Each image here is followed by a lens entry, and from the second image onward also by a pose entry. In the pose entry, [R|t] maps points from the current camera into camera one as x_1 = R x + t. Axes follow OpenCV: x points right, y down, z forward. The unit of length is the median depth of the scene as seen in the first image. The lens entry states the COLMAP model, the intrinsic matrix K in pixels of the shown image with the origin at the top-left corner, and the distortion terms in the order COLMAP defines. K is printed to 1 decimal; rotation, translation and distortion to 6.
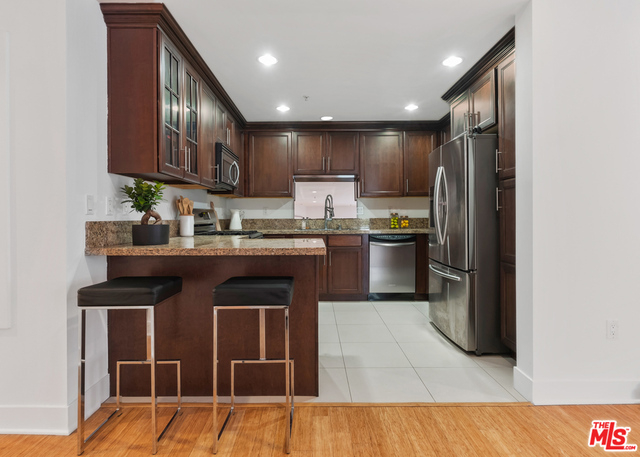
lens RADIAL K [[344.7, 0, 308.0], [0, 344.7, 219.1], [0, 0, 1]] dist [0.016468, 0.000378]
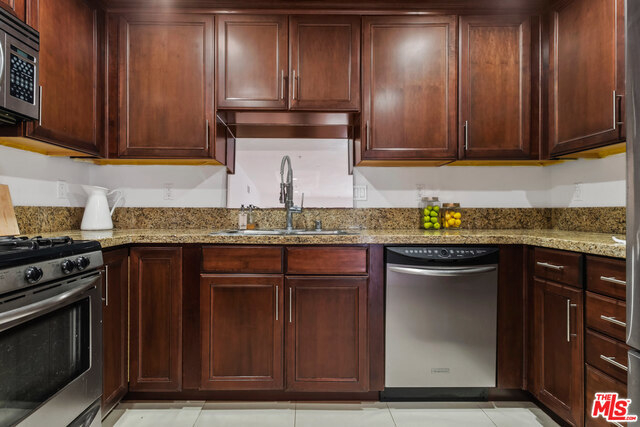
lens RADIAL K [[320.9, 0, 308.1], [0, 320.9, 210.5], [0, 0, 1]] dist [0.006631, 0.000317]
pose [[0.999503, 0.008598, 0.030329, 0.070152], [-0.008299, 0.999916, -0.009992, 0.007191], [-0.030412, 0.009736, 0.999490, 0.597387]]
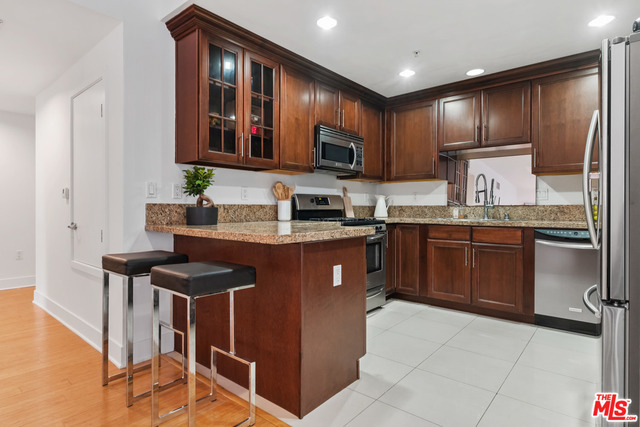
lens RADIAL K [[345.3, 0, 318.7], [0, 345.3, 211.5], [0, 0, 1]] dist [0.000406, -0.000101]
pose [[0.770178, 0.012717, -0.637702, 0.274209], [-0.008114, 0.999916, 0.010141, 0.007994], [0.637777, -0.002637, 0.770217, 0.194019]]
